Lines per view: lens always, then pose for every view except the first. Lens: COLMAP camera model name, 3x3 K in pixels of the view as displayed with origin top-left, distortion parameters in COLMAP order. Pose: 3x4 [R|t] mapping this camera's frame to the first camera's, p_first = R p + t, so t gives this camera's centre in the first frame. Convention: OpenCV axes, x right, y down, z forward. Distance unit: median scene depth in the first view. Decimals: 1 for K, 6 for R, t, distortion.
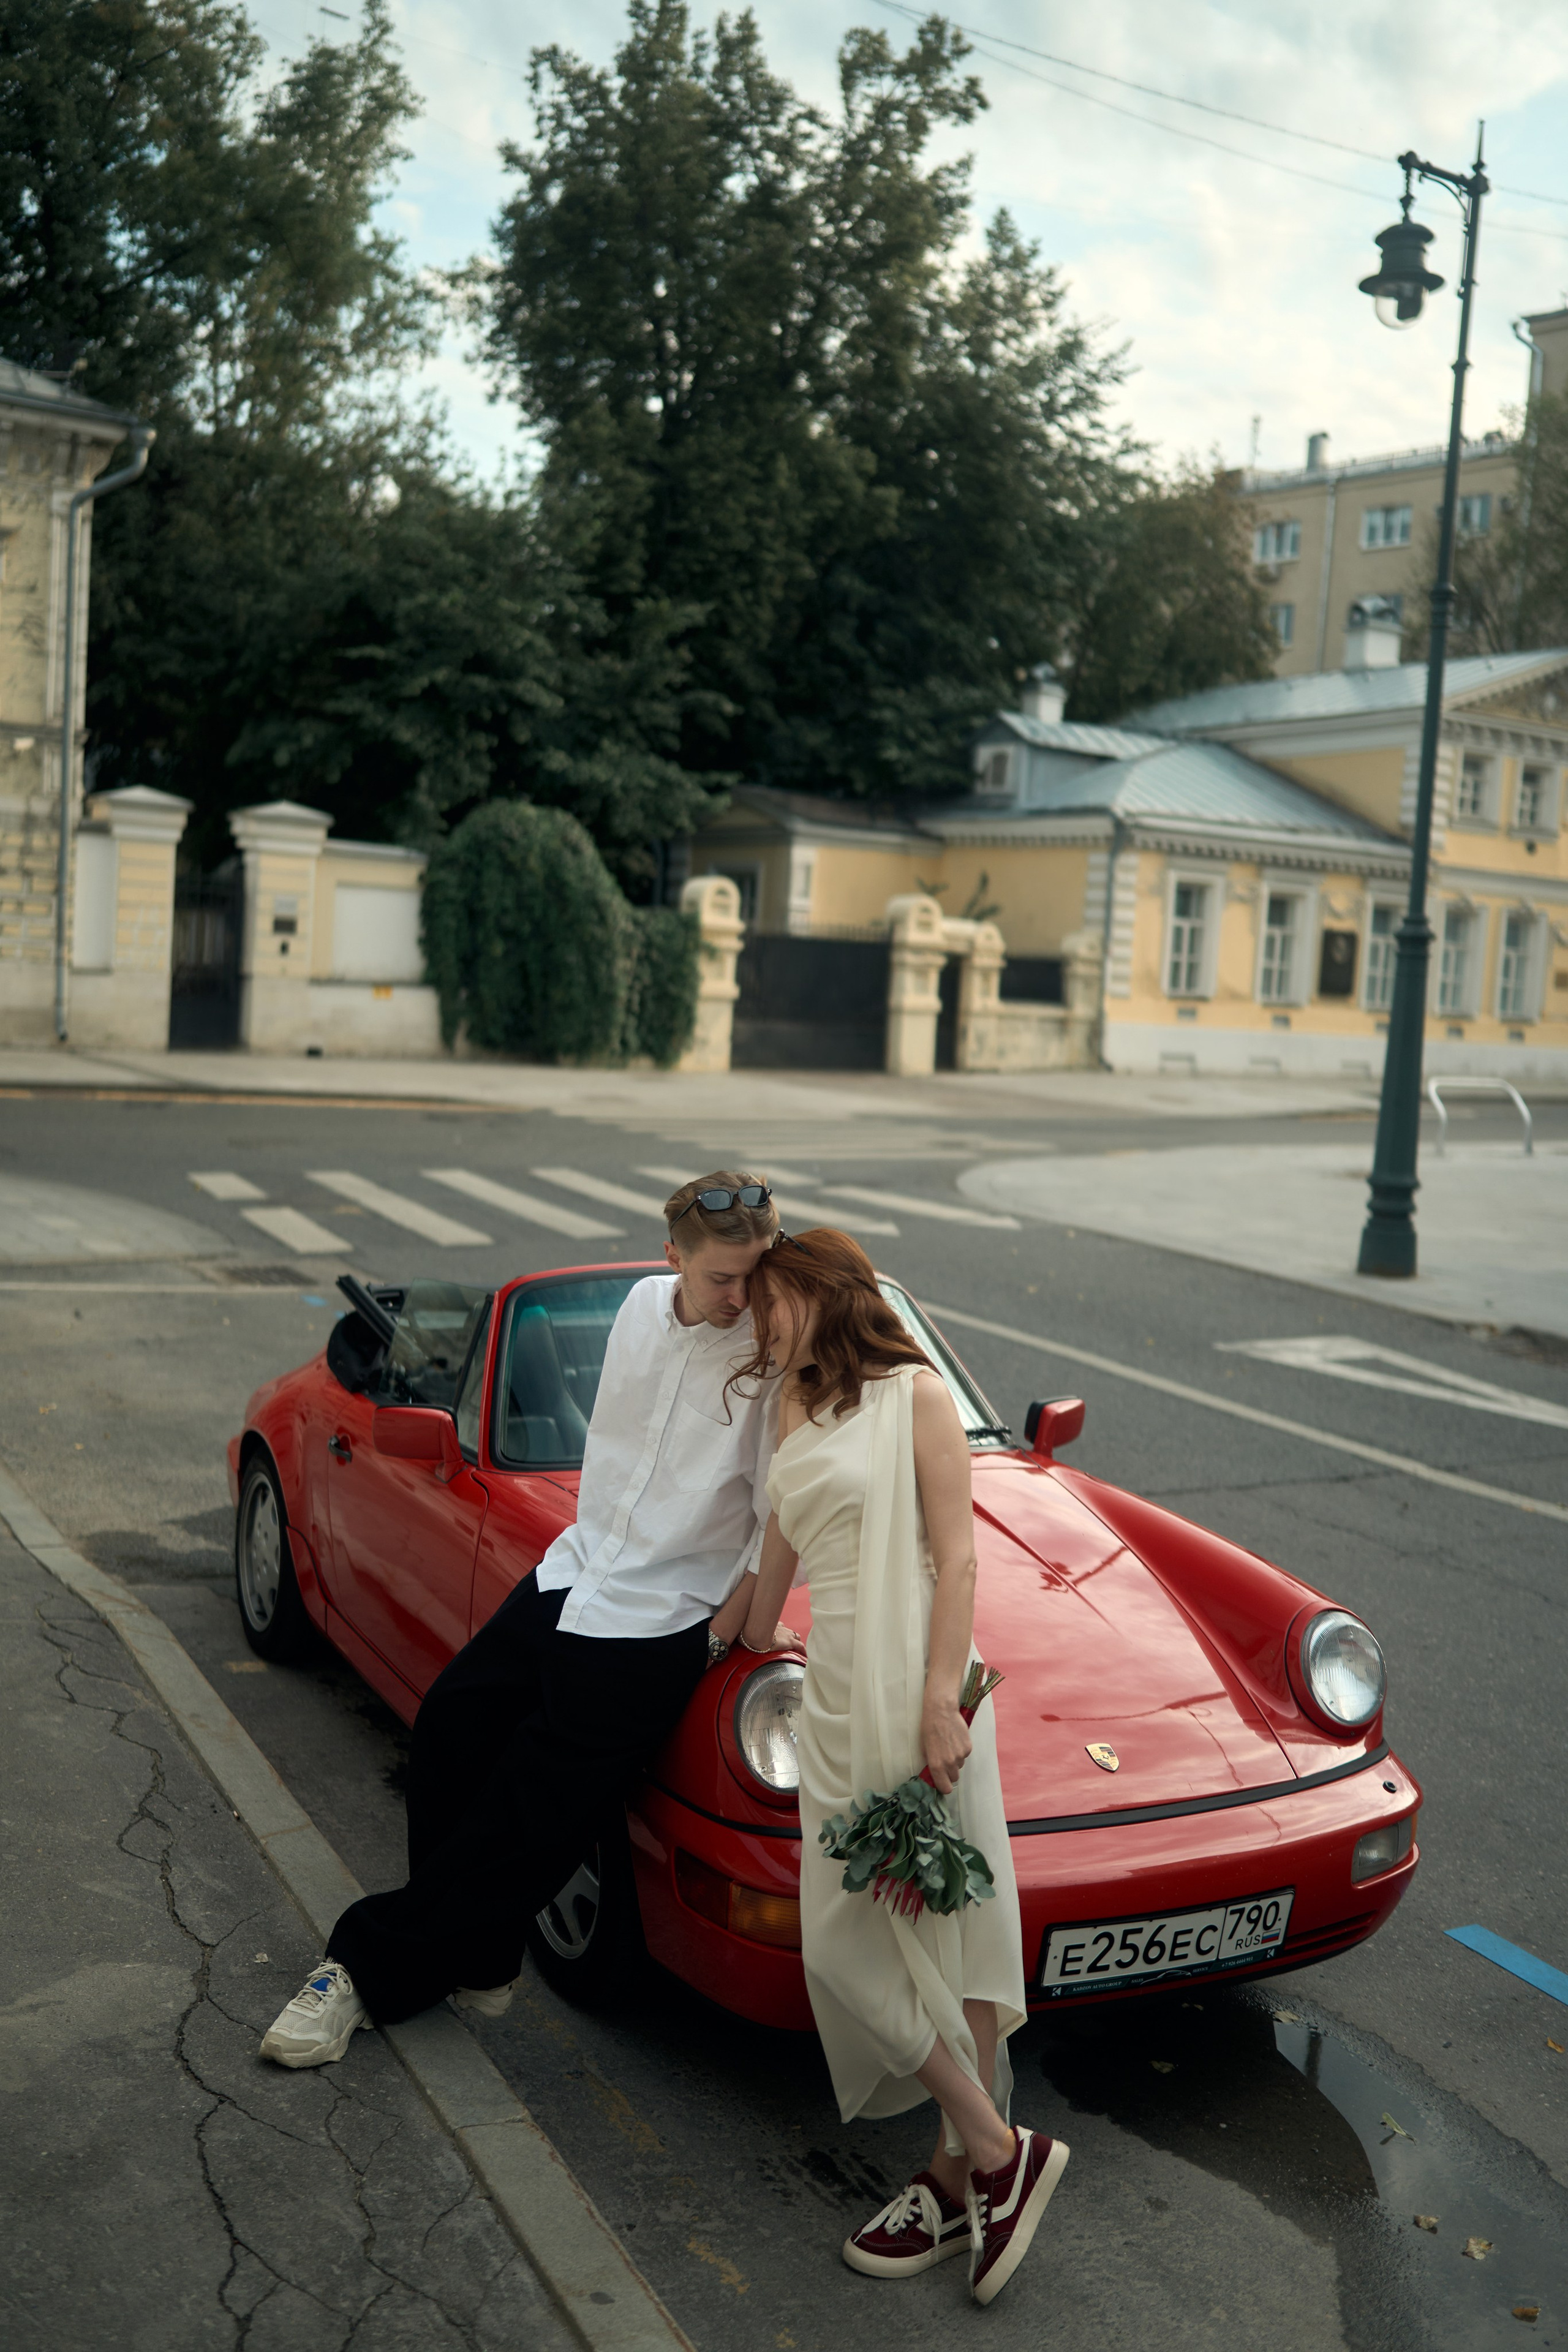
lens RADIAL K [[2342.4, 0, 838.8], [0, 2342.4, 1178.3], [0, 0, 1]] dist [0.019831, -0.003891]
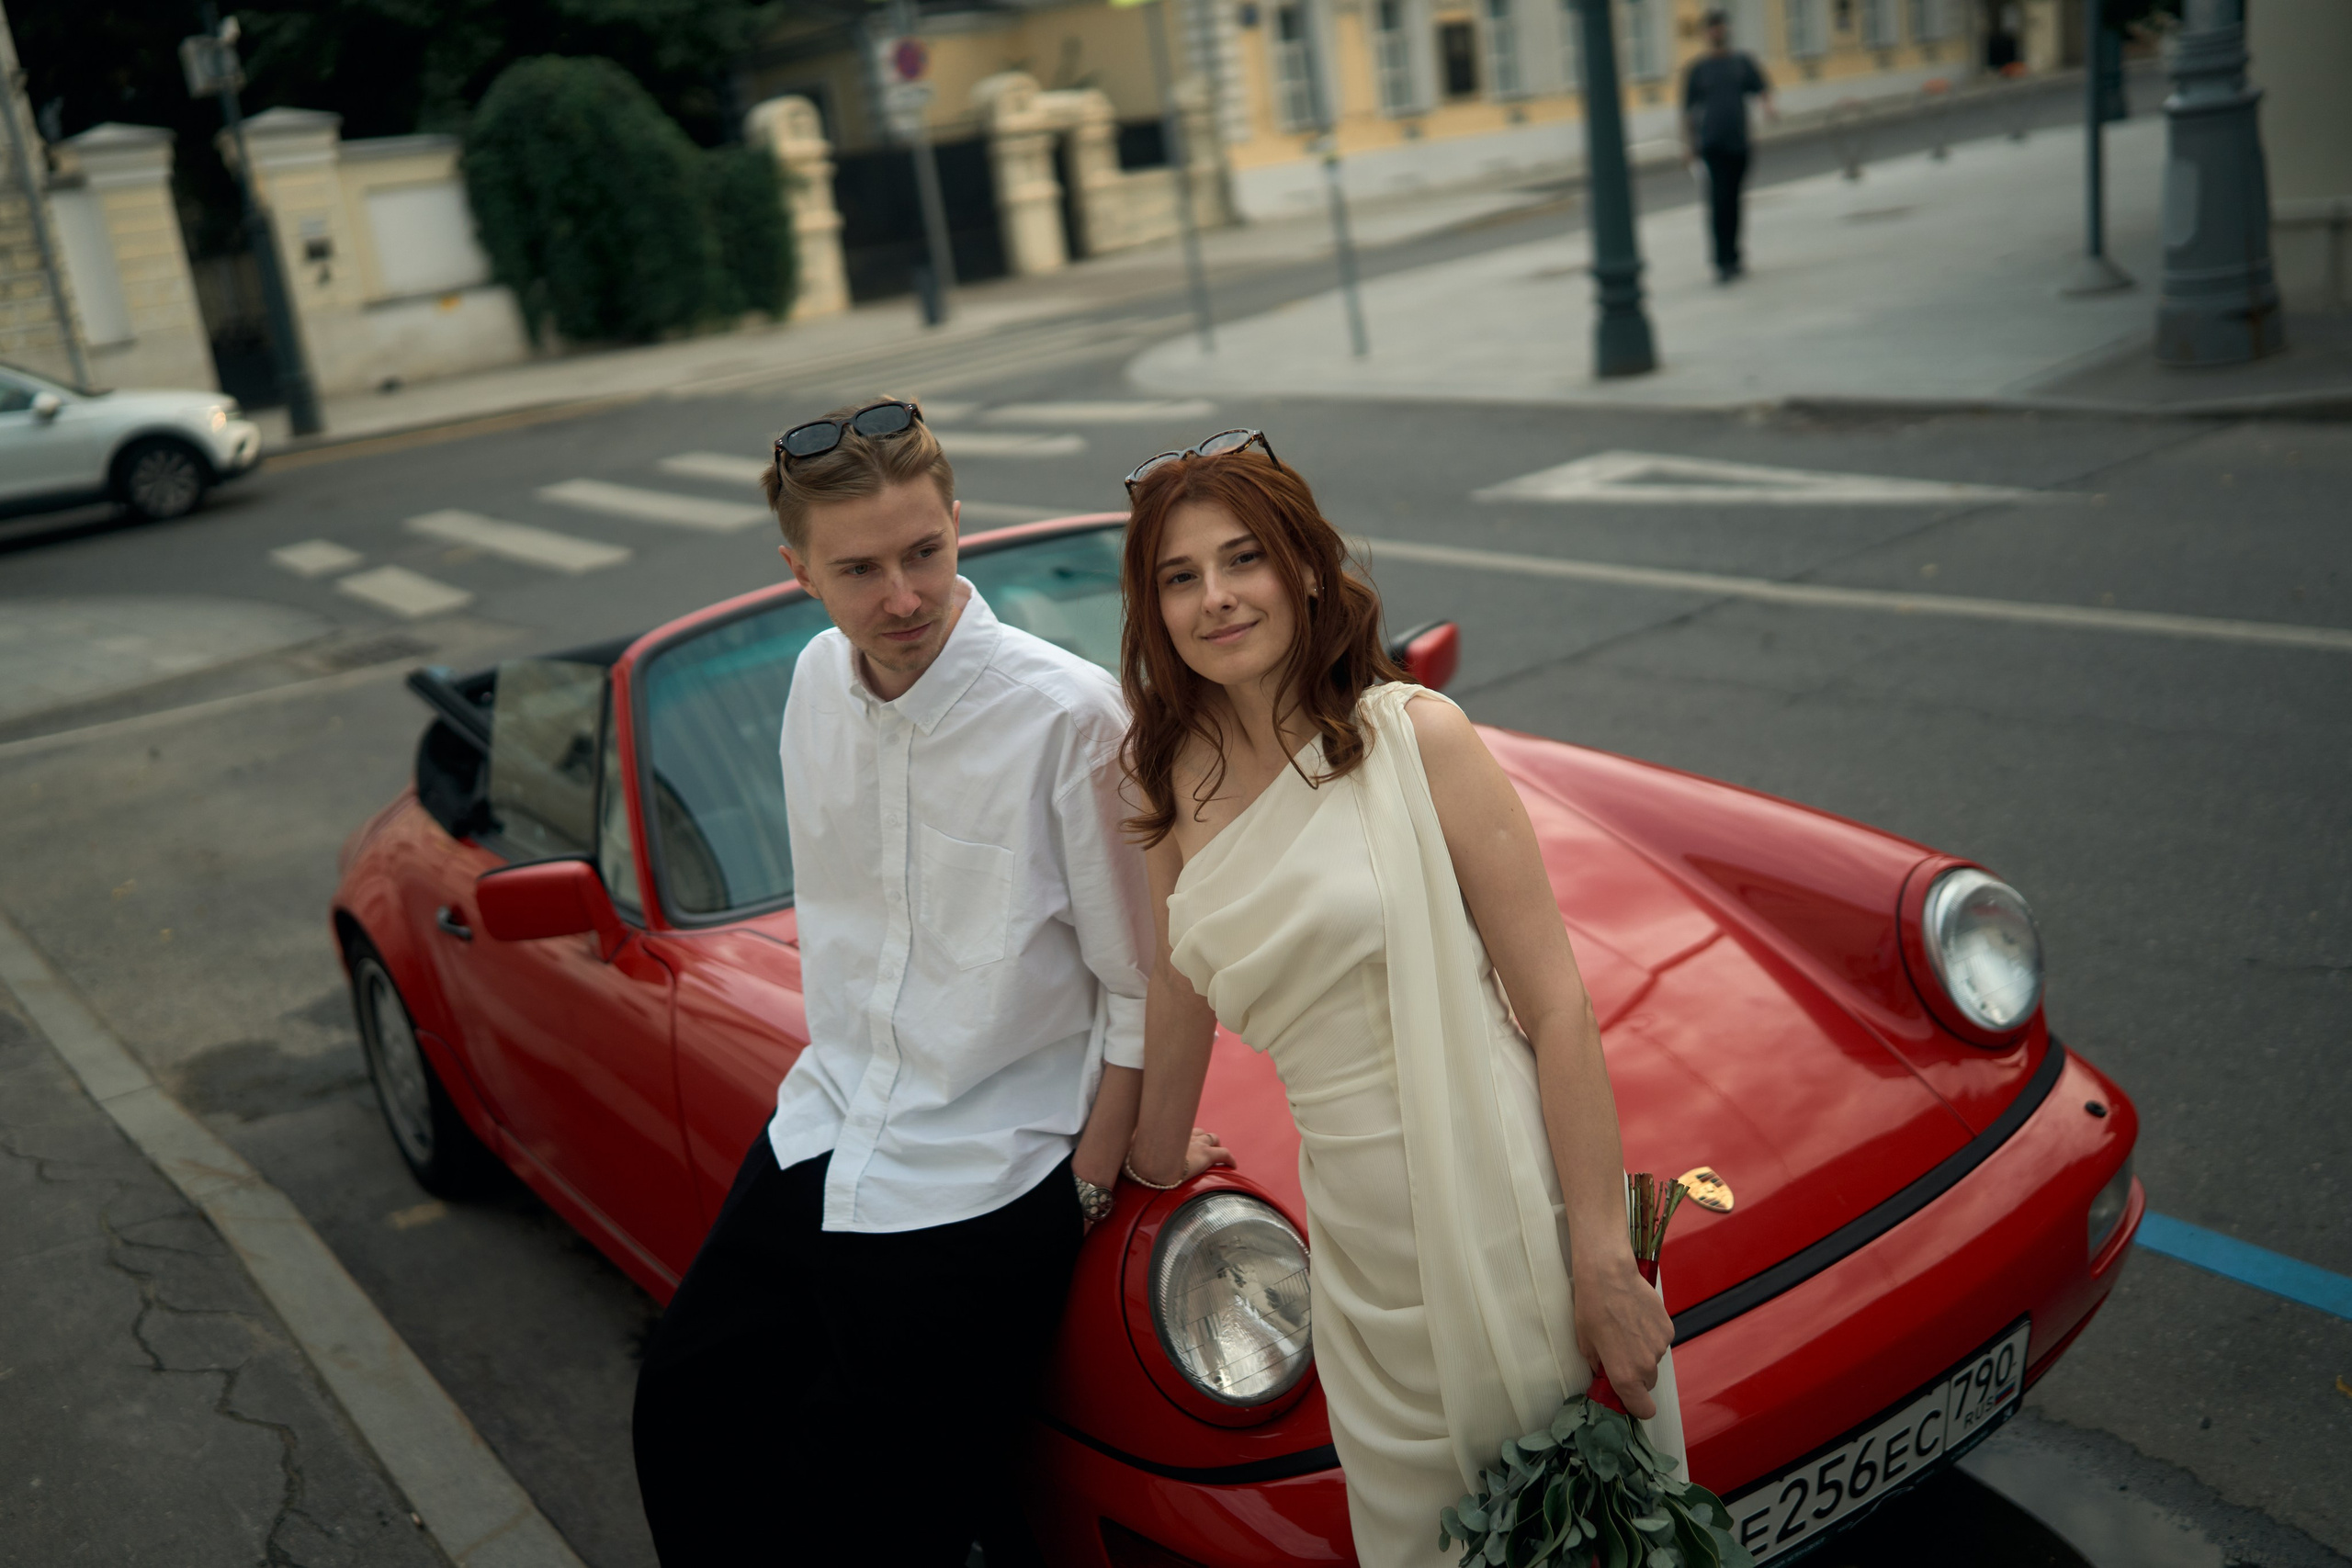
lens RADIAL K [[2342.1, 0, 1192.2], [0, 2342.1, 770.5], [0, 0, 1]] dist [0.019831, -0.003891]
pose [[0.973527, -0.222242, 0.053422, -0.018082], [0.210416, 0.962662, 0.170315, -0.001773], [-0.089278, -0.154566, 0.983940, 0.218211]]
